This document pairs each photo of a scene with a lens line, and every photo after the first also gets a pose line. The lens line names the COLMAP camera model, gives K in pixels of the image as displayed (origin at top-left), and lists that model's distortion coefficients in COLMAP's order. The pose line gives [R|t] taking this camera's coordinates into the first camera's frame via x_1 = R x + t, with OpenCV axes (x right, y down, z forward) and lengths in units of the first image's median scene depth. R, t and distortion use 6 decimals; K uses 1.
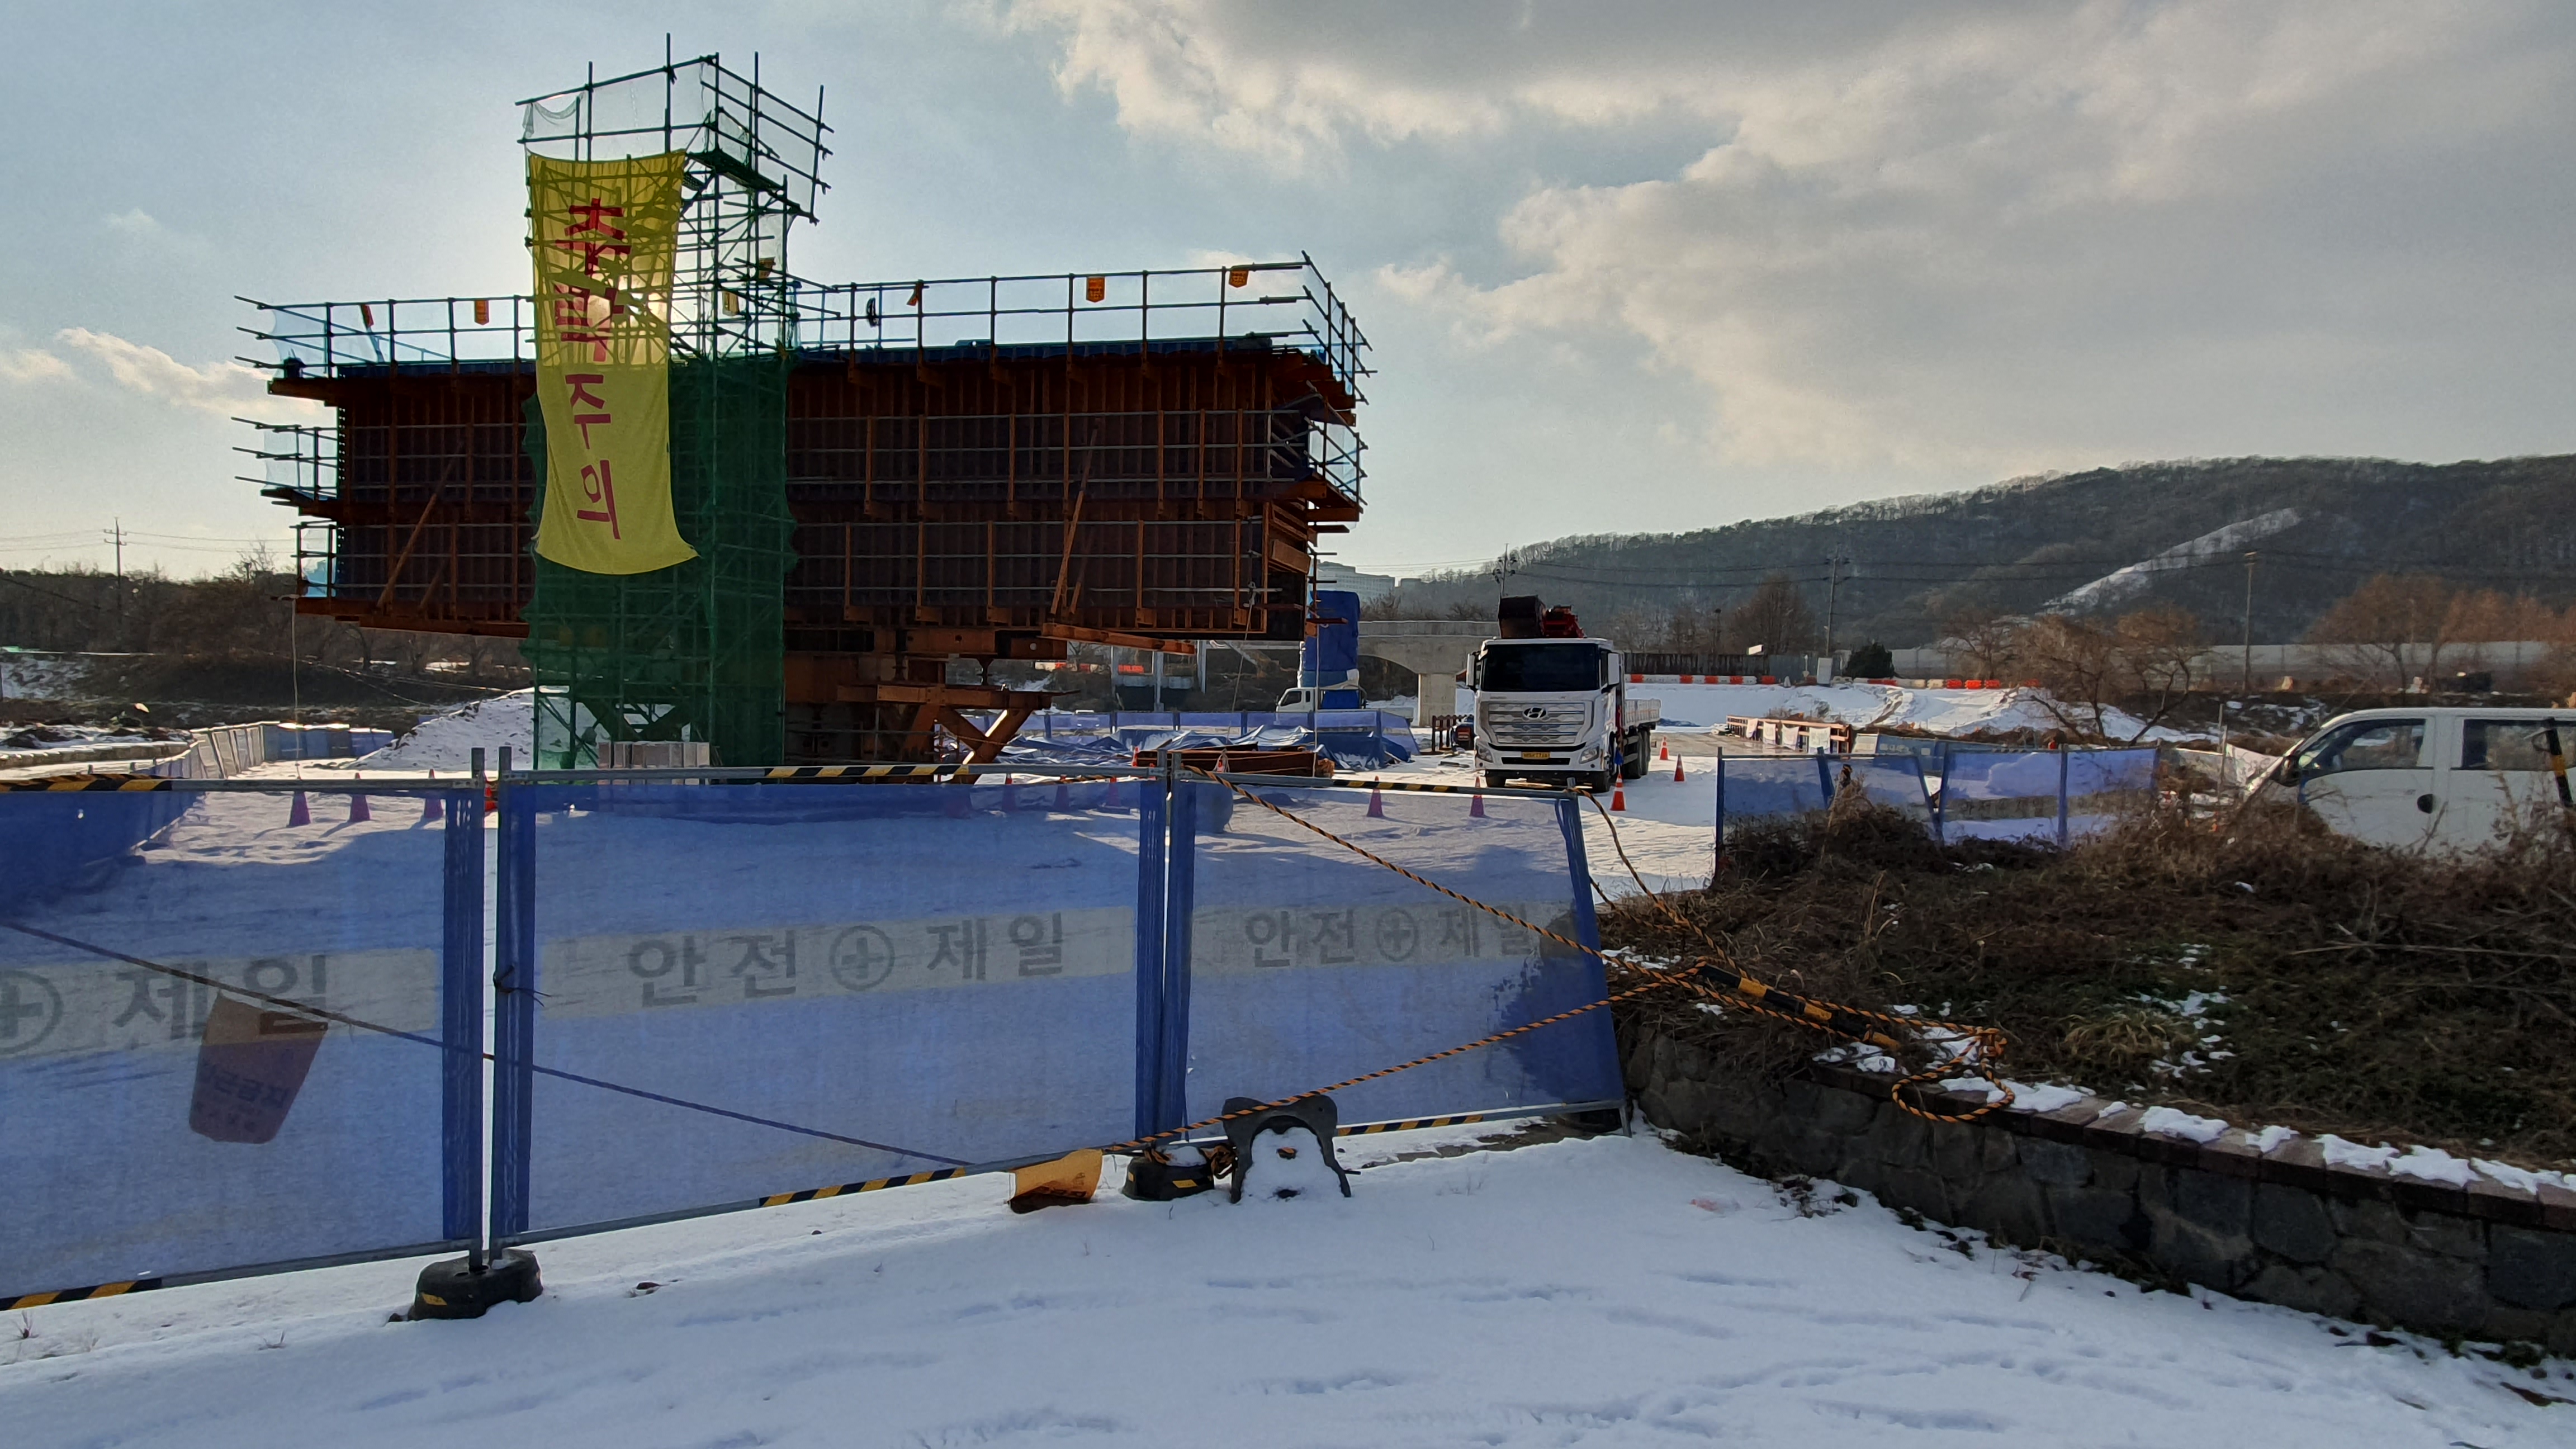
lens RADIAL K [[1560.7, 0, 1290.0], [0, 1560.7, 733.3], [0, 0, 1]] dist [0.016058, 0.000507]
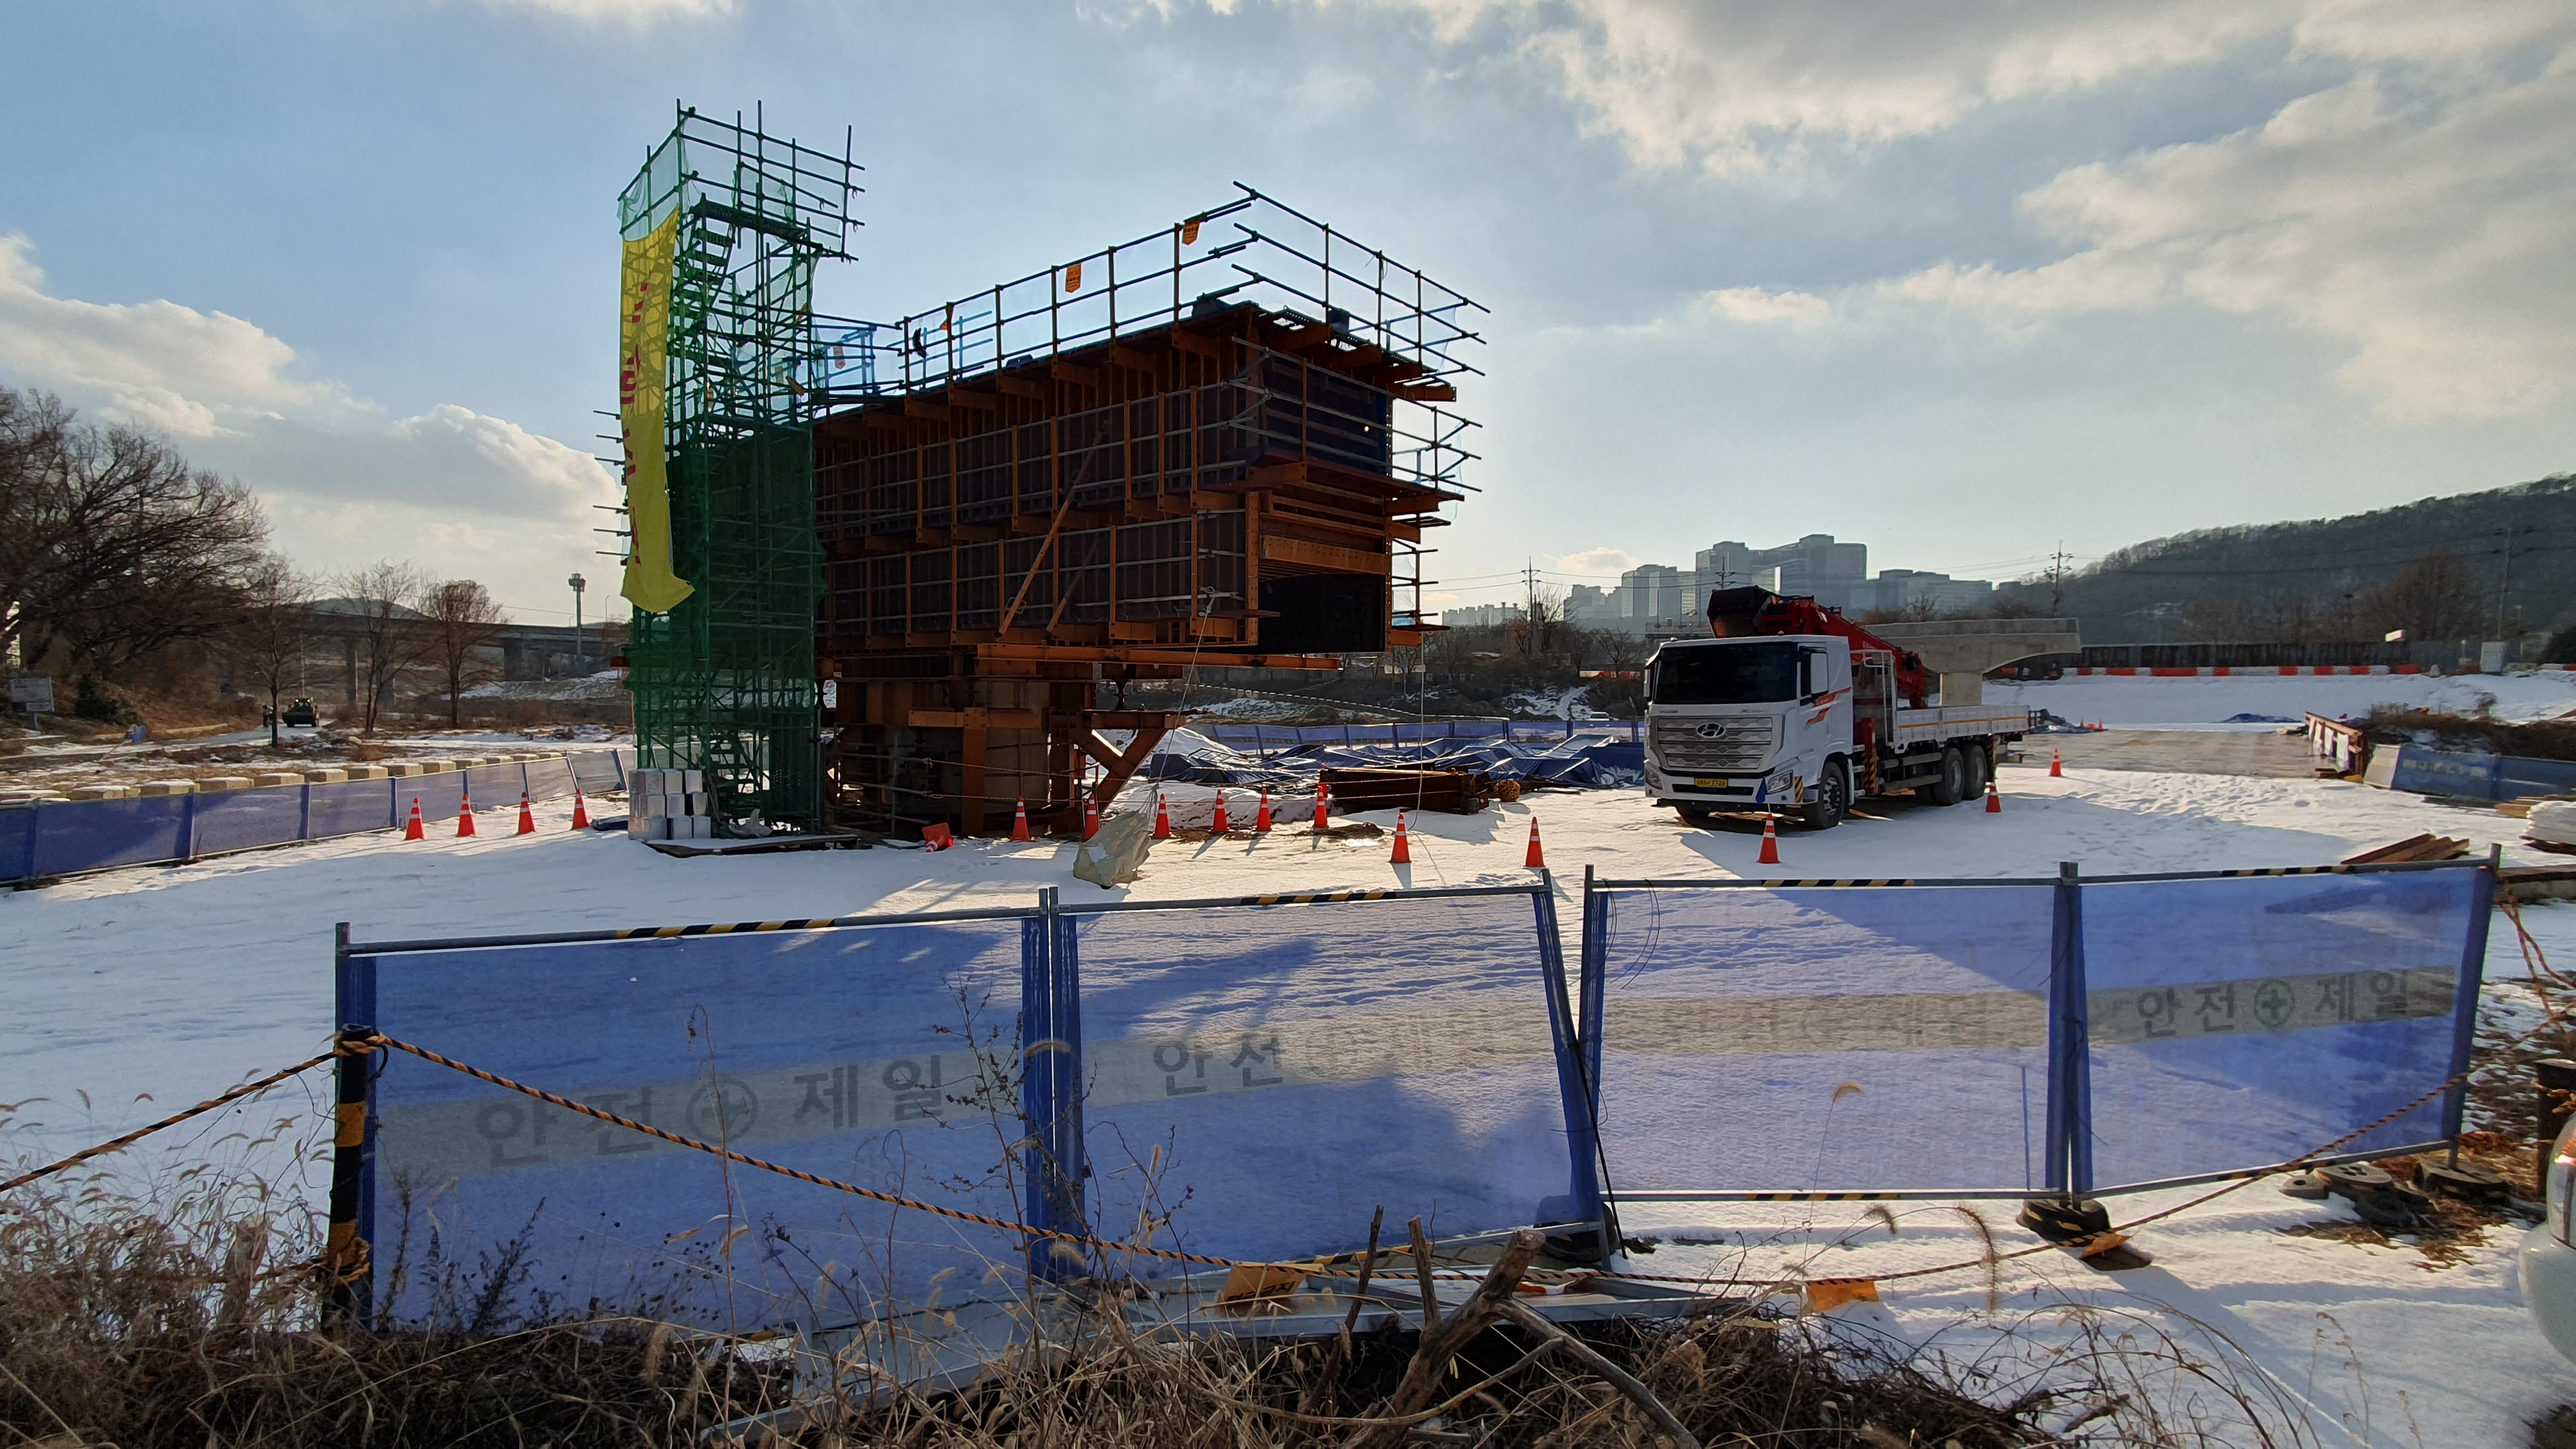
lens RADIAL K [[1204.8, 0, 1274.7], [0, 1204.8, 719.4], [0, 0, 1]] dist [0.014246, 0.002407]
pose [[0.884706, -0.007430, -0.466090, 0.248599], [0.004703, 0.999964, -0.007015, -0.015180], [0.466125, 0.004014, 0.884710, 0.342708]]
